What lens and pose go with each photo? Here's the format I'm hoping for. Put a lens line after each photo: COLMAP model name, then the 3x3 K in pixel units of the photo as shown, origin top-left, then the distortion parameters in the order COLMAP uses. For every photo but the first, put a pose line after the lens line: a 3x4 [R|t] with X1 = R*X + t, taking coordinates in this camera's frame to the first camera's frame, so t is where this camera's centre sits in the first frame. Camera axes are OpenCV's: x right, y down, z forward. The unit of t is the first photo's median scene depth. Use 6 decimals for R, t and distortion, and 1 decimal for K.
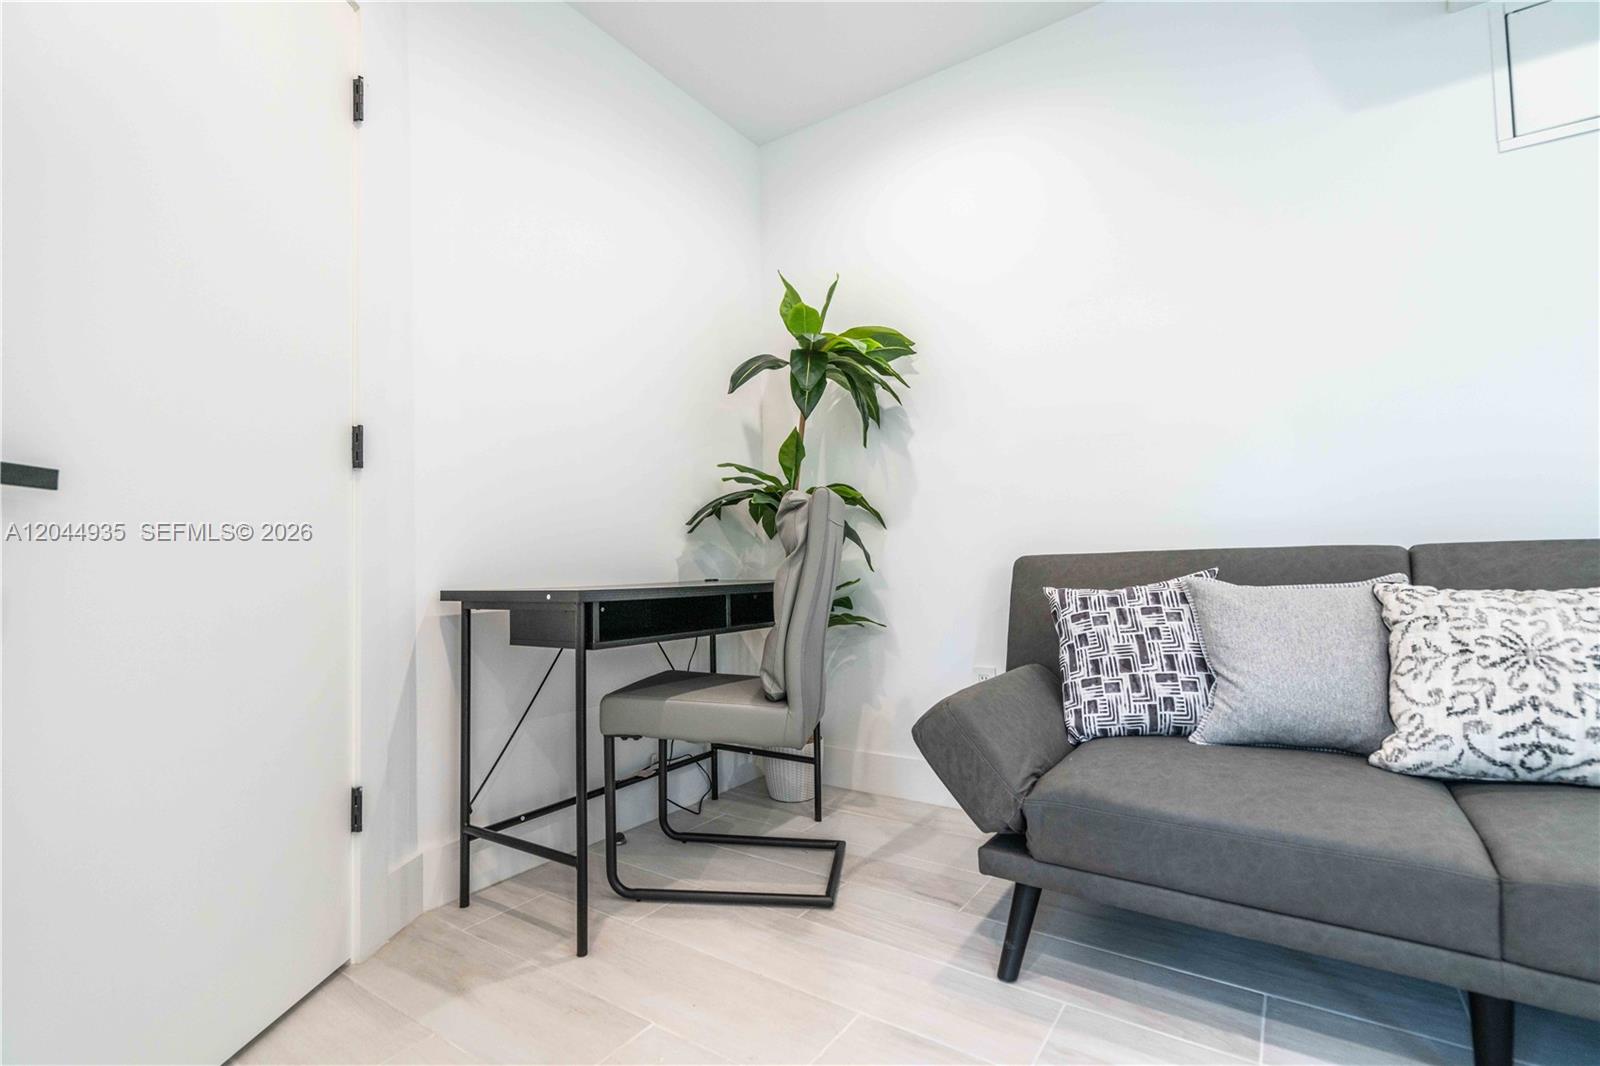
lens RADIAL K [[737.0, 0, 800.0], [0, 737.0, 533.0], [0, 0, 1]] dist [0.002127, -0.000761]
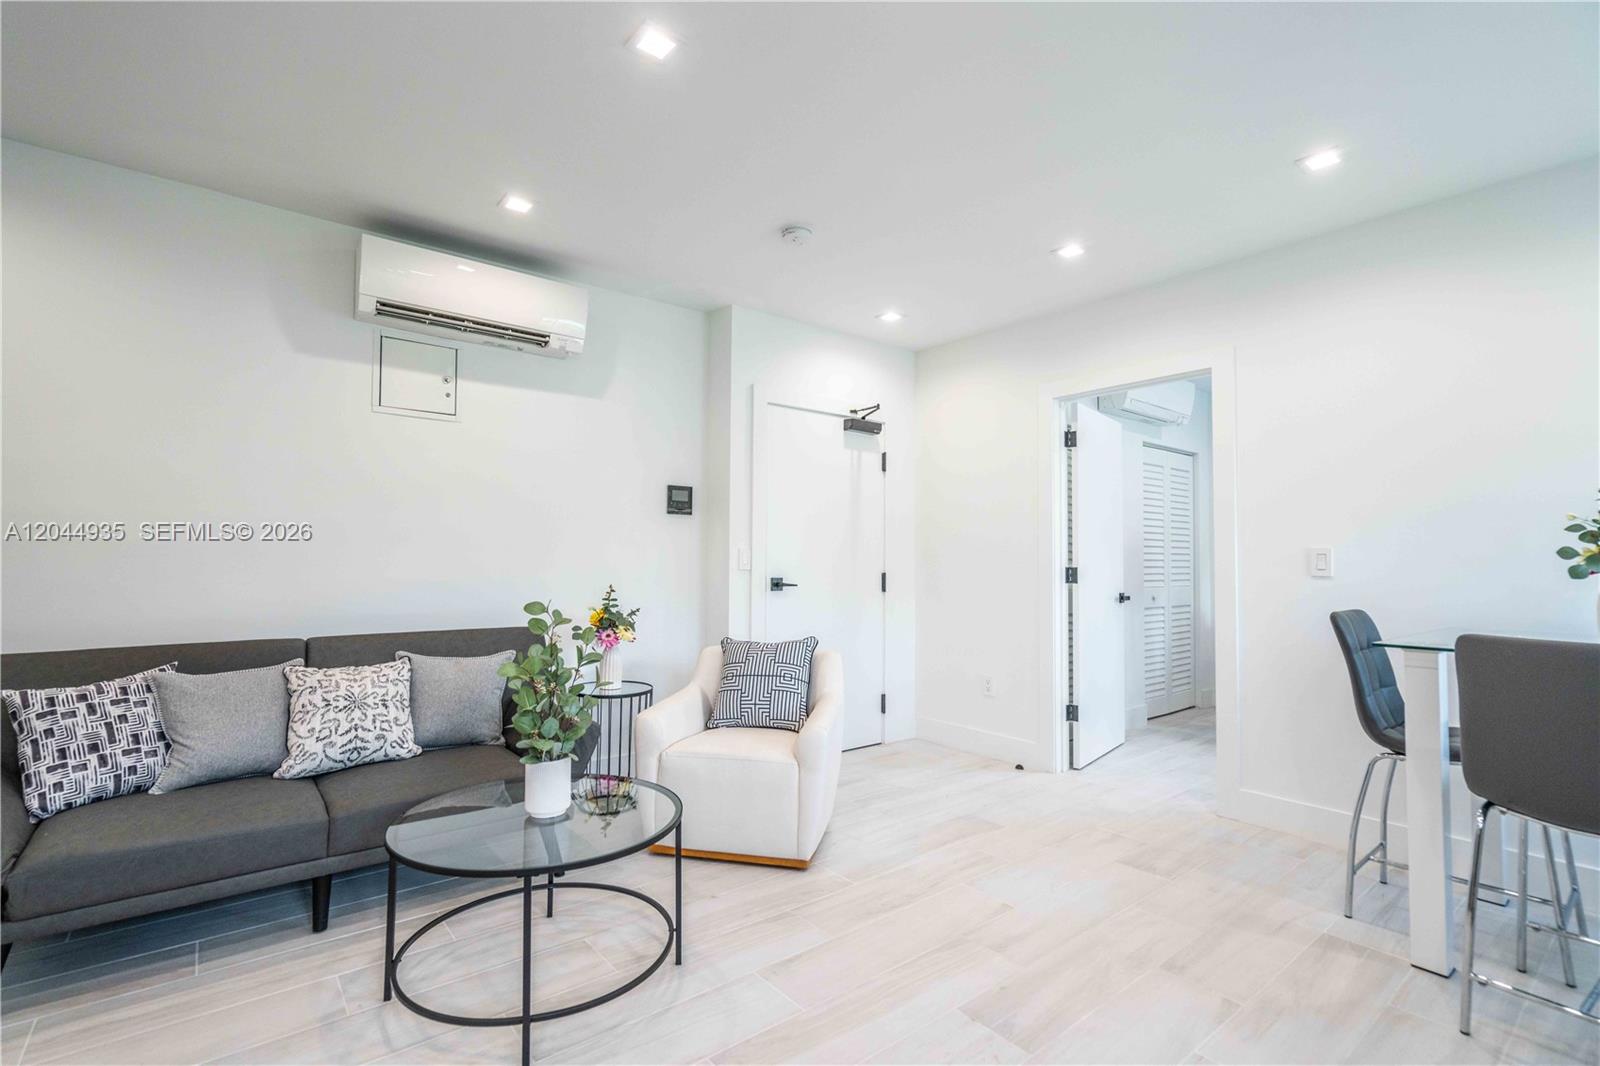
lens RADIAL K [[737.0, 0, 800.0], [0, 737.0, 533.0], [0, 0, 1]] dist [0.002127, -0.000761]
pose [[0.294373, 0.059646, 0.953827, -0.512081], [-0.051388, 0.997595, -0.046523, -0.227643], [-0.954308, -0.035320, 0.296730, -0.626866]]
